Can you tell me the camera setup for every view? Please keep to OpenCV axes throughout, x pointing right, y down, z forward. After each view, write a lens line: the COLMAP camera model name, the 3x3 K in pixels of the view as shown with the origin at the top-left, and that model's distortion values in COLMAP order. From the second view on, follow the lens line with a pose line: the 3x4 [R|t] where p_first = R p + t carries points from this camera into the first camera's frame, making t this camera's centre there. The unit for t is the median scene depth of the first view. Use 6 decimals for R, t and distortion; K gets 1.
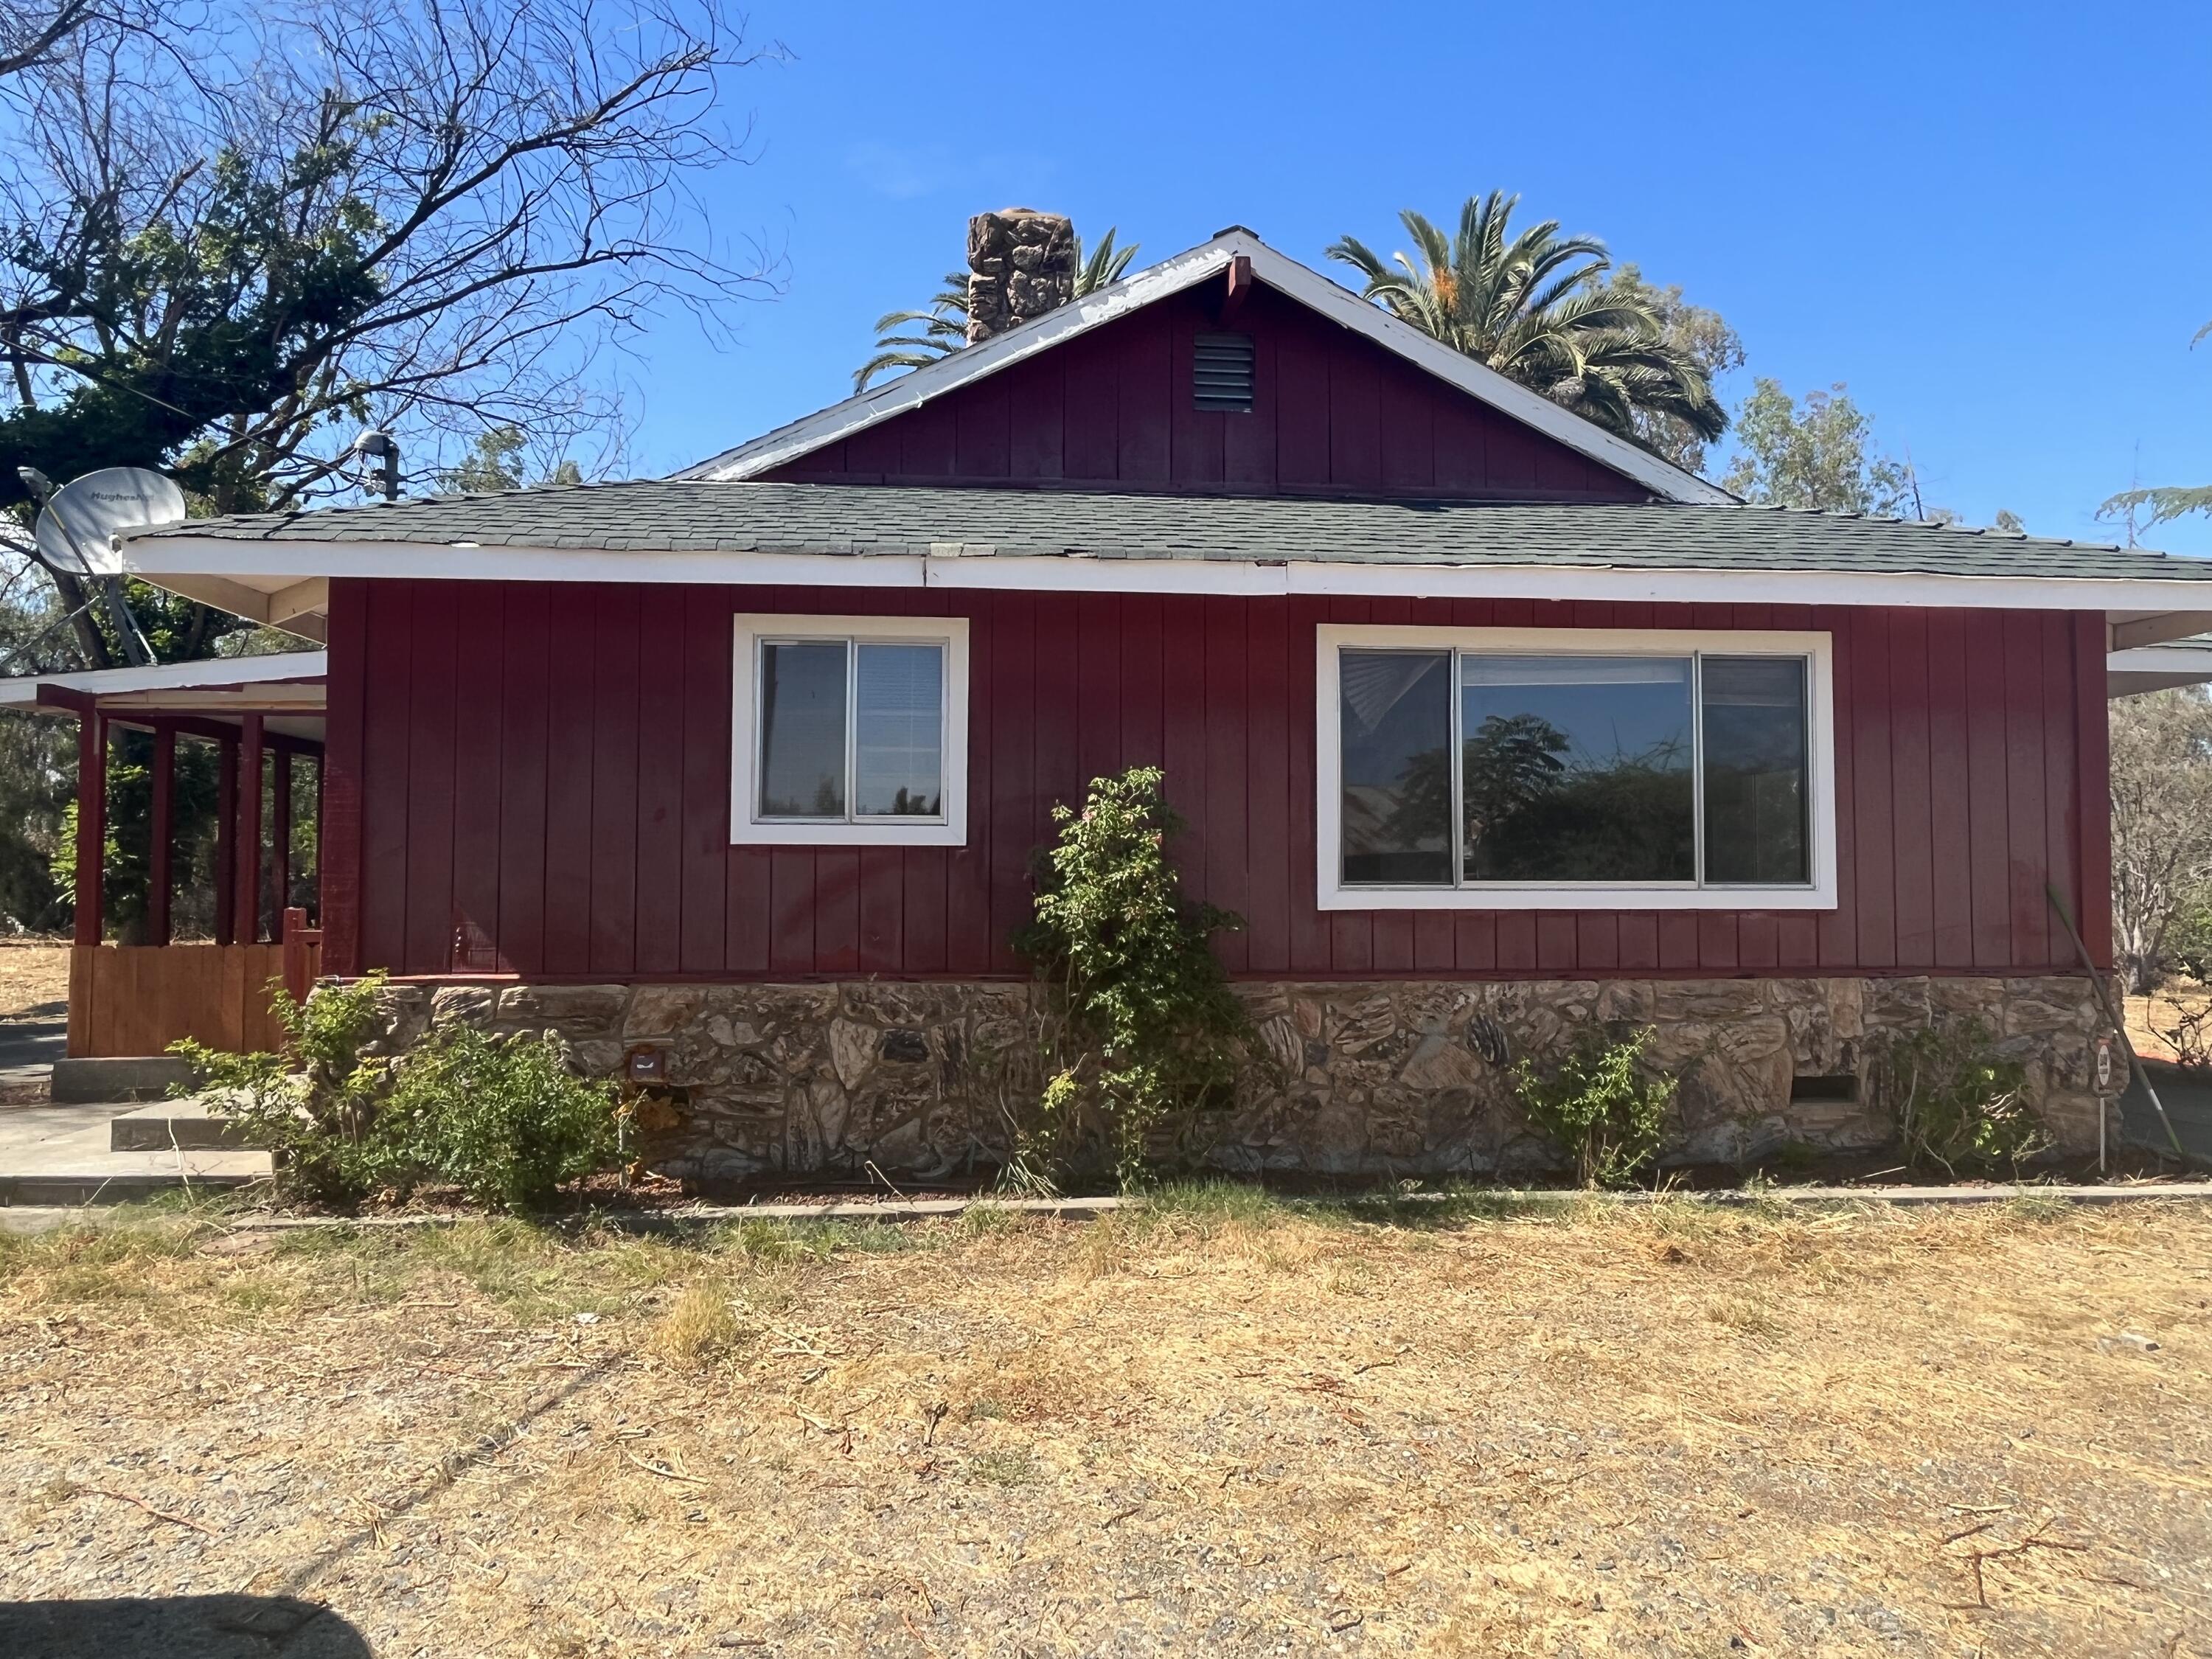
lens RADIAL K [[1466.9, 0, 1132.3], [0, 1466.9, 838.4], [0, 0, 1]] dist [-0.005150, -0.002612]
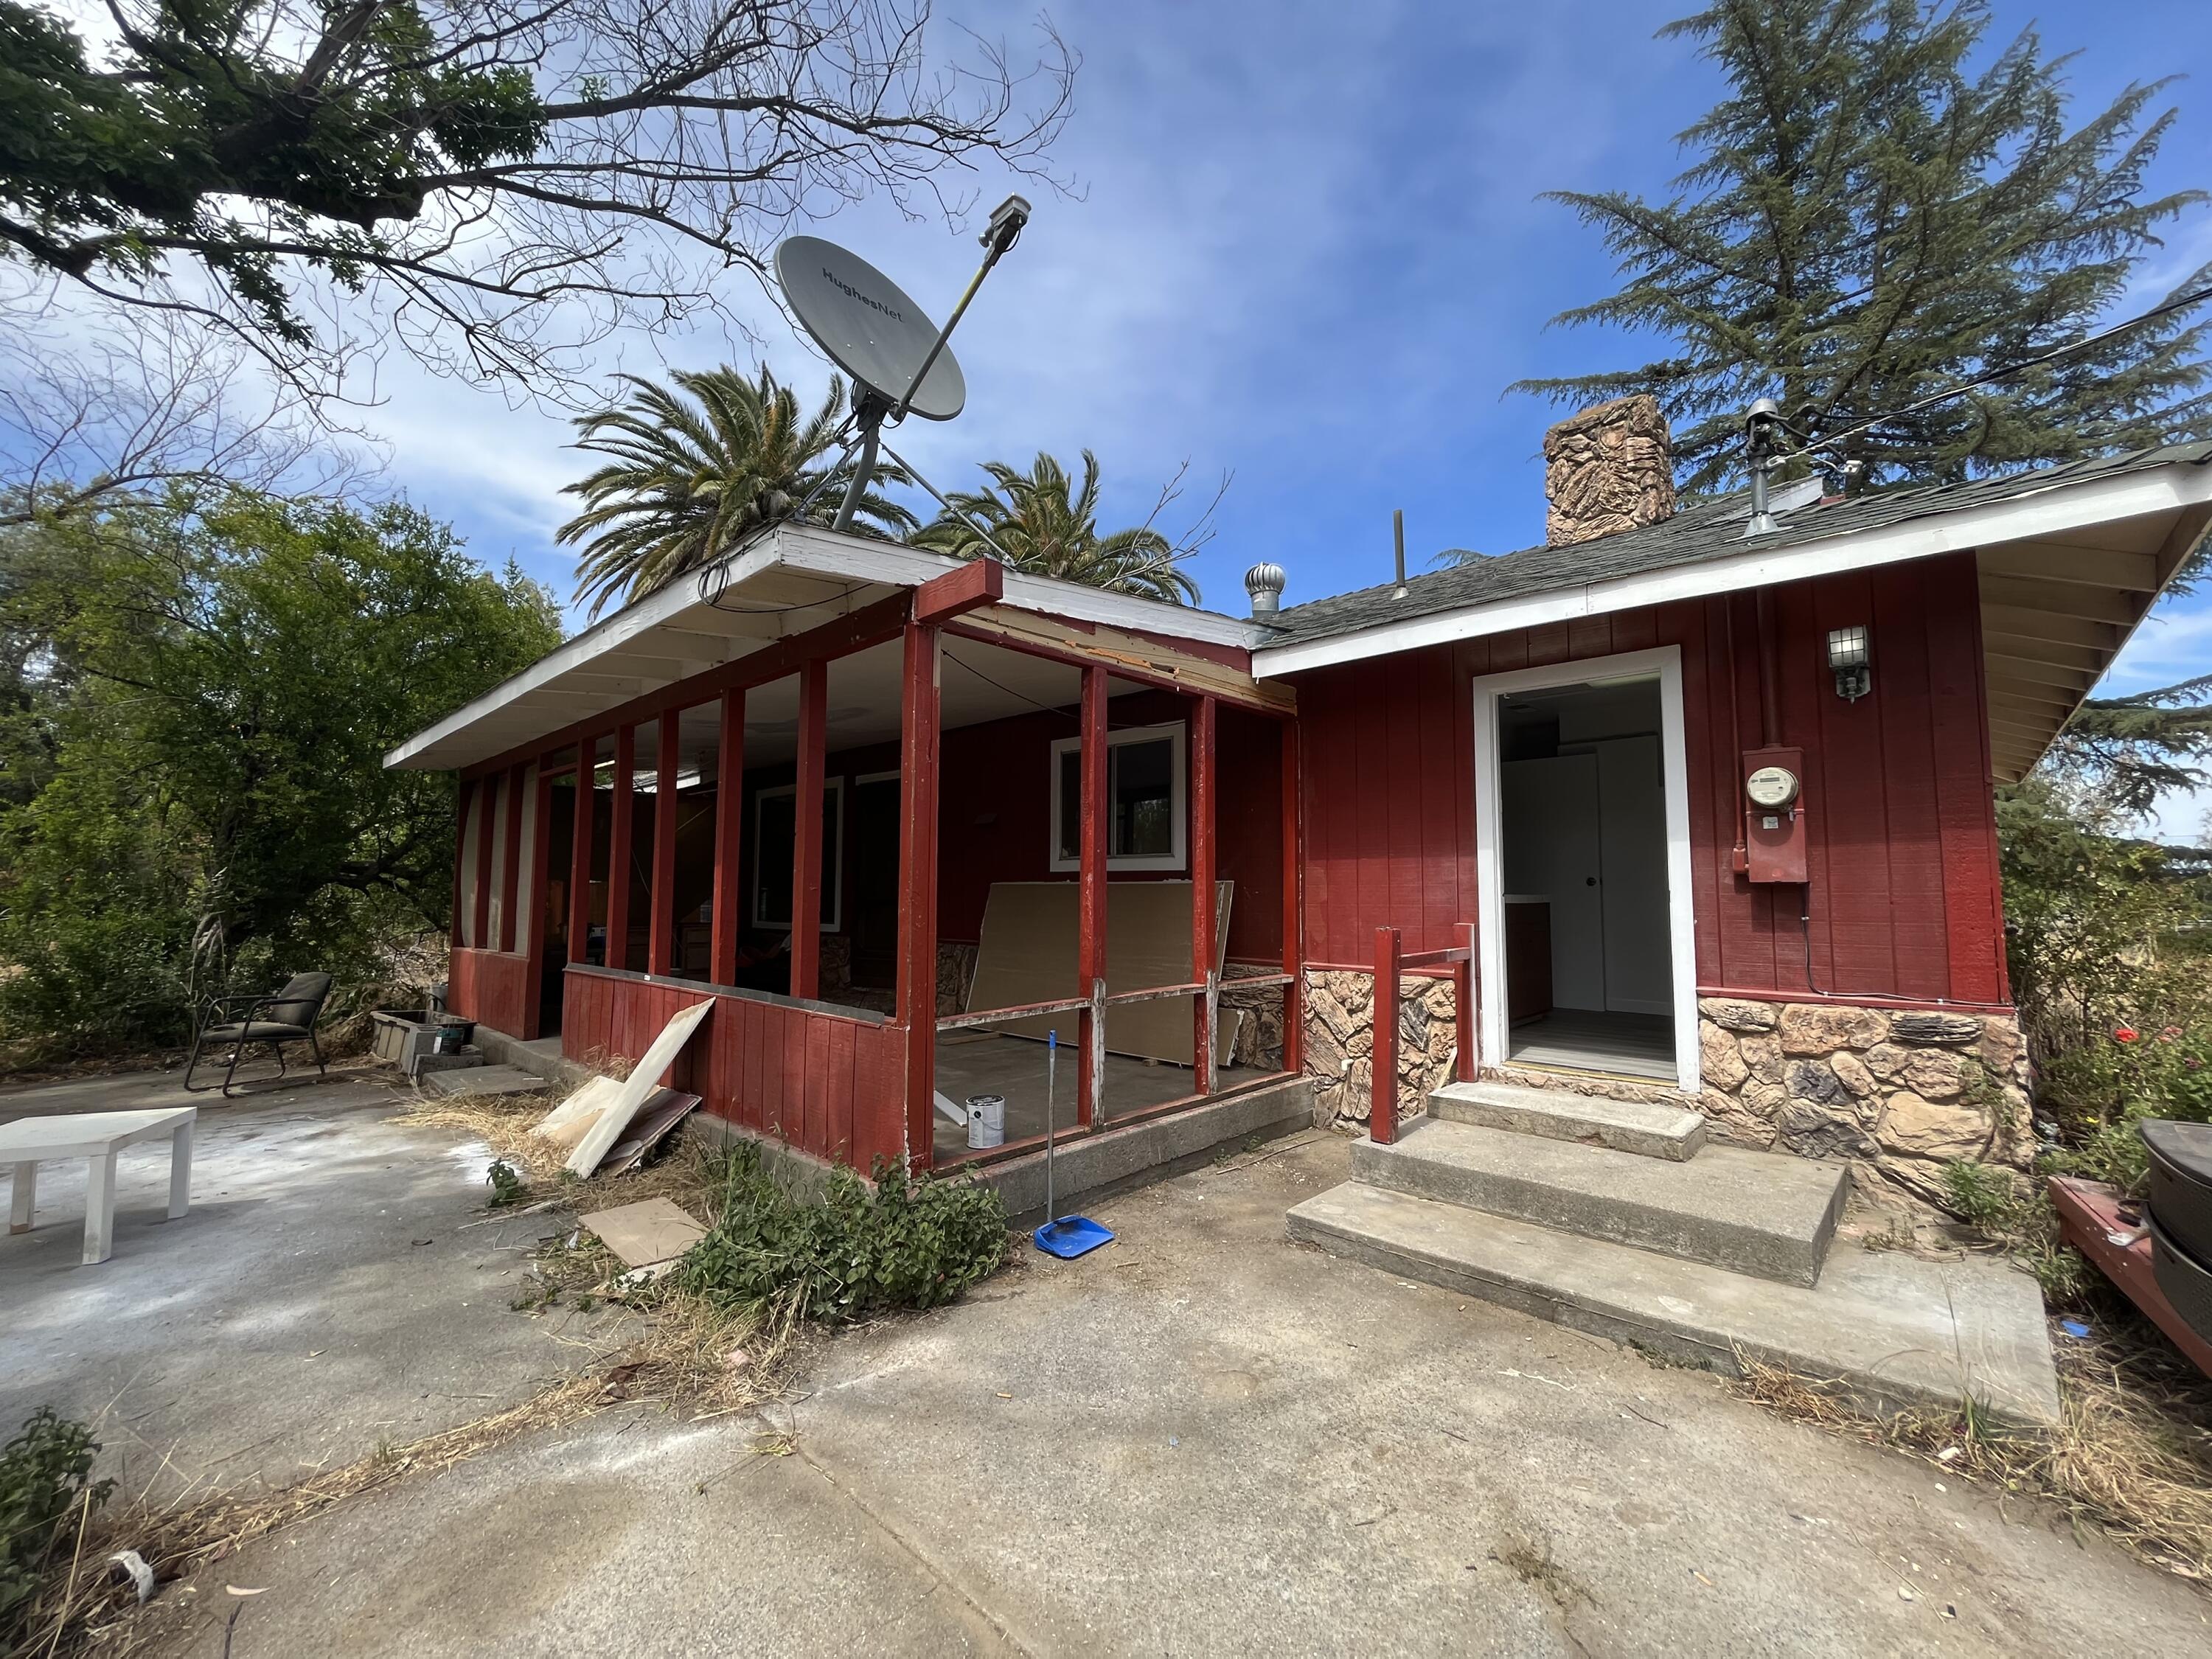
lens RADIAL K [[903.0, 0, 1112.6], [0, 903.0, 828.2], [0, 0, 1]] dist [0.000877, -0.000218]
pose [[0.751513, 0.054850, 0.657434, -1.096943], [-0.027908, 0.998289, -0.051387, 0.026230], [-0.659127, 0.020270, 0.751758, 0.797253]]
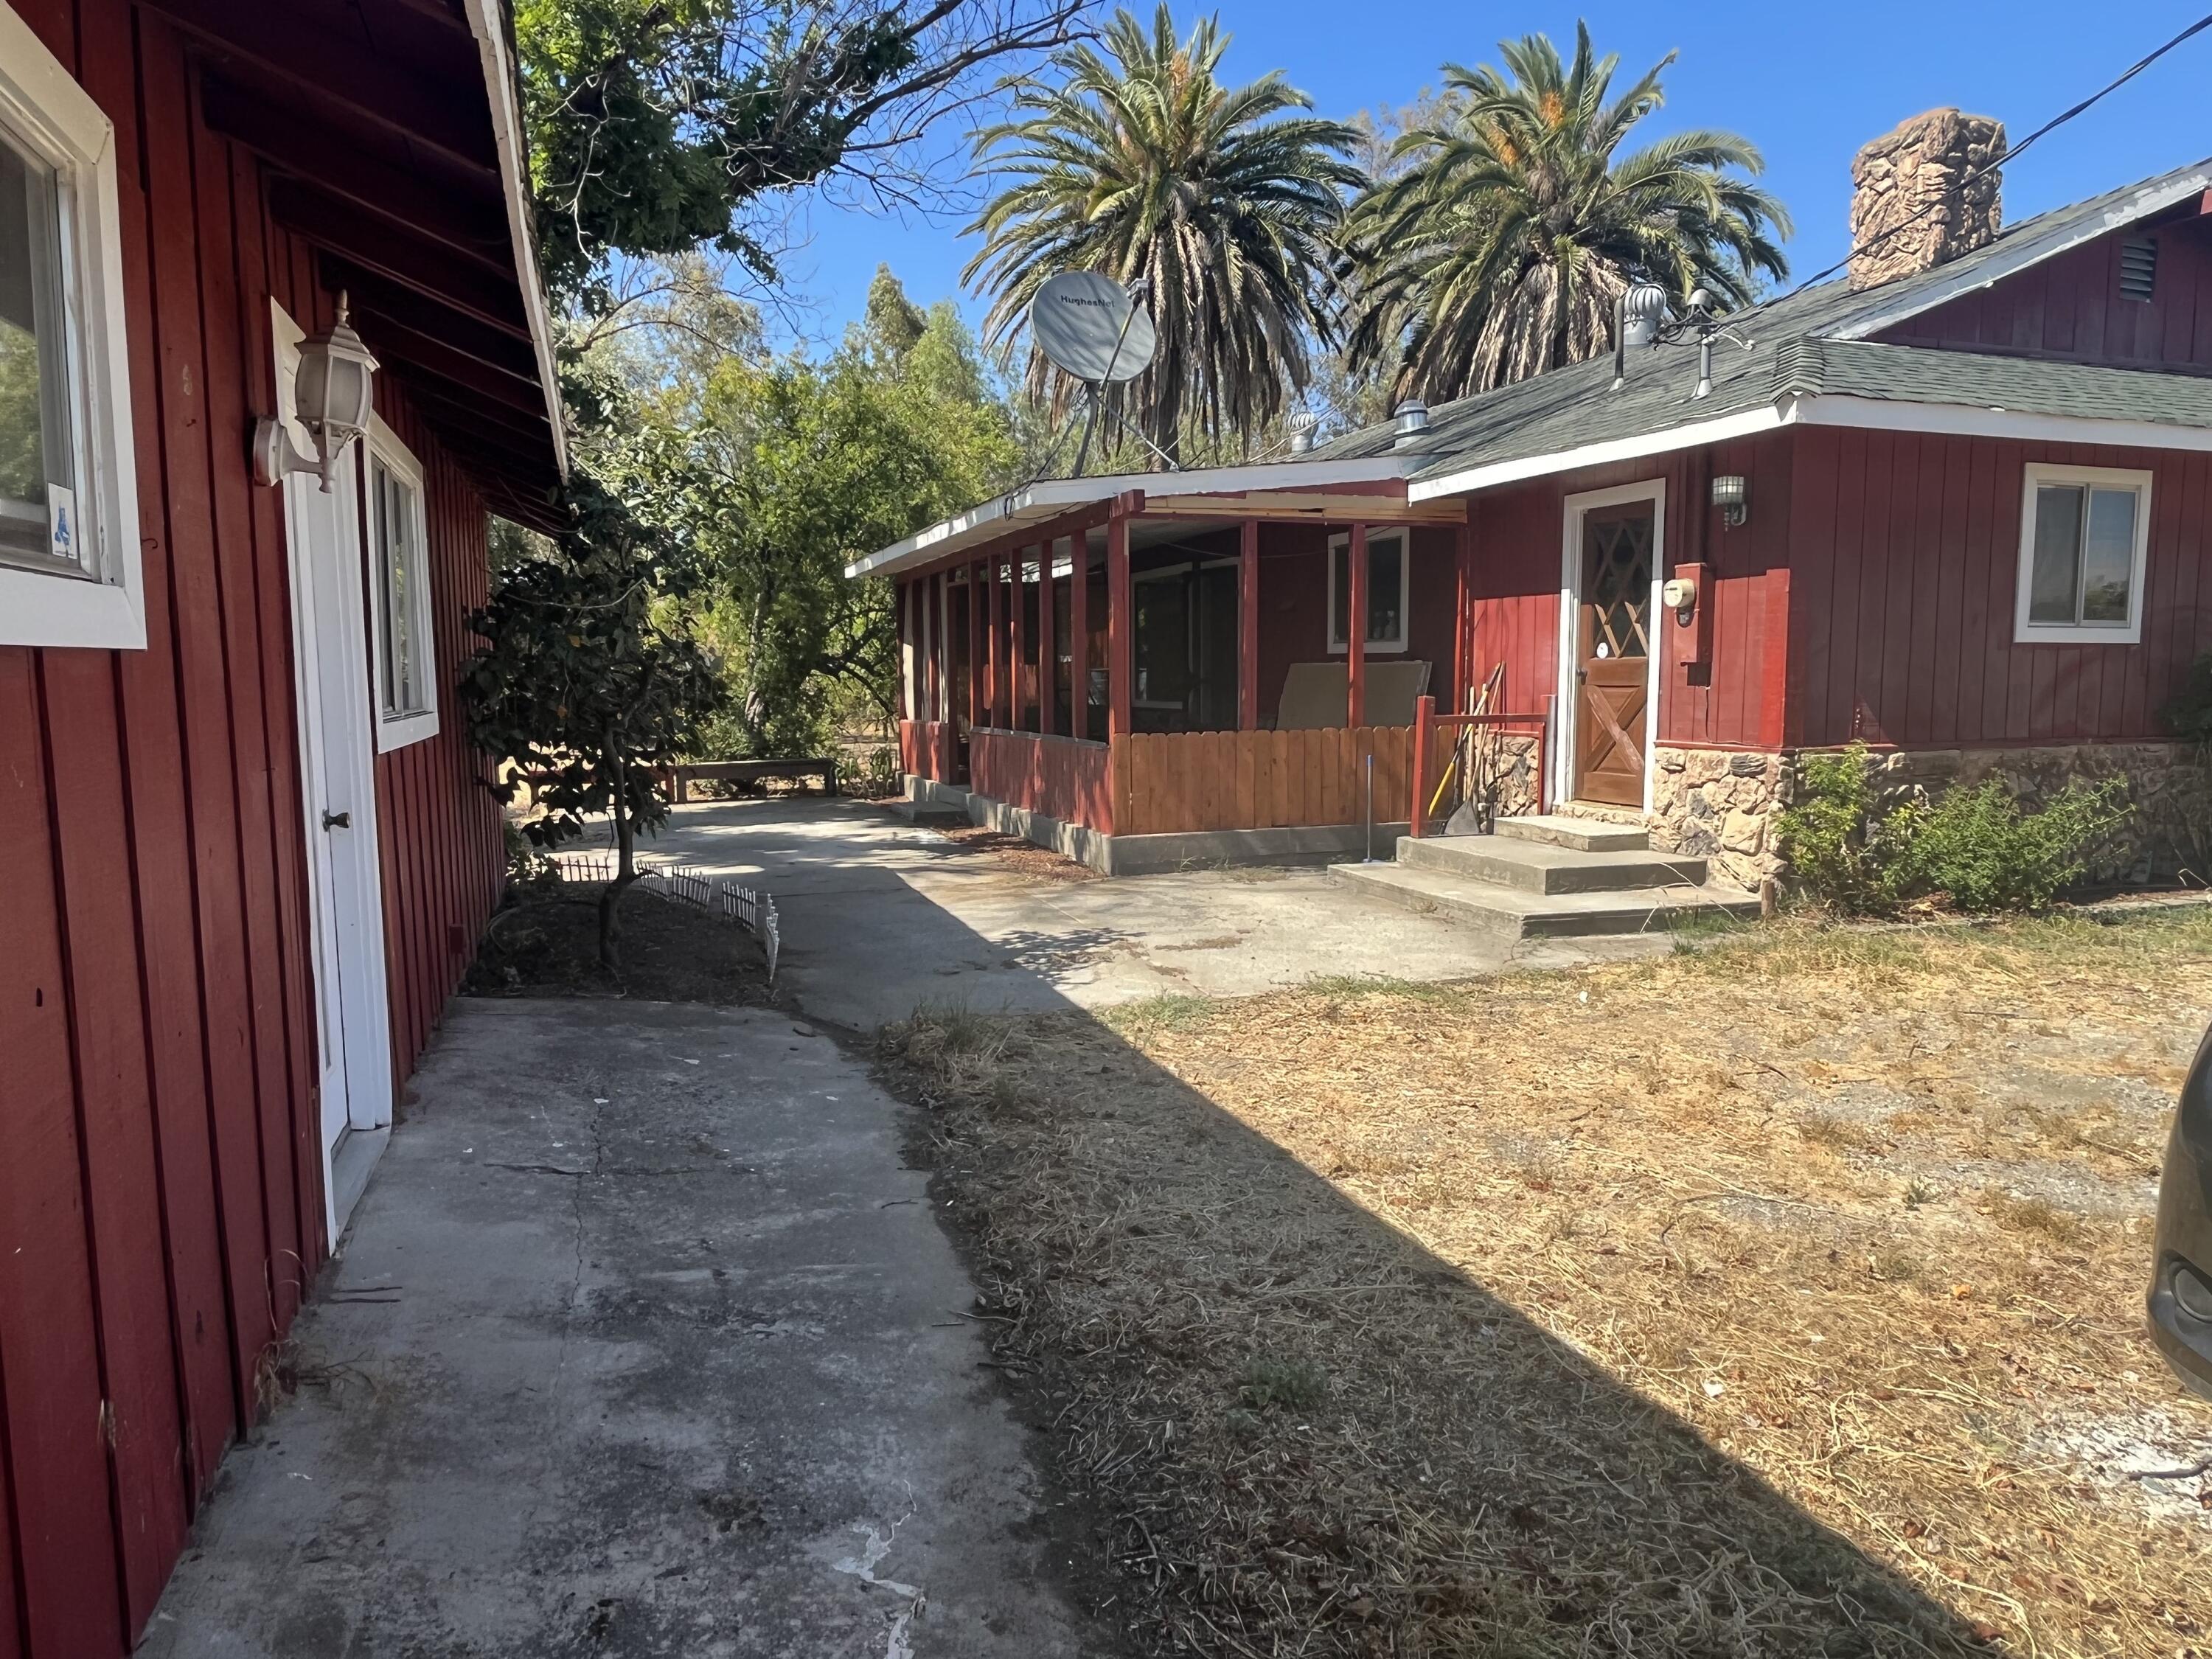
lens RADIAL K [[1466.9, 0, 1132.3], [0, 1466.9, 838.4], [0, 0, 1]] dist [-0.005150, -0.002612]
pose [[0.967839, -0.034732, 0.249160, -1.187813], [-0.001603, 0.989552, 0.144166, -0.008699], [-0.251564, -0.139929, 0.957672, -0.073582]]
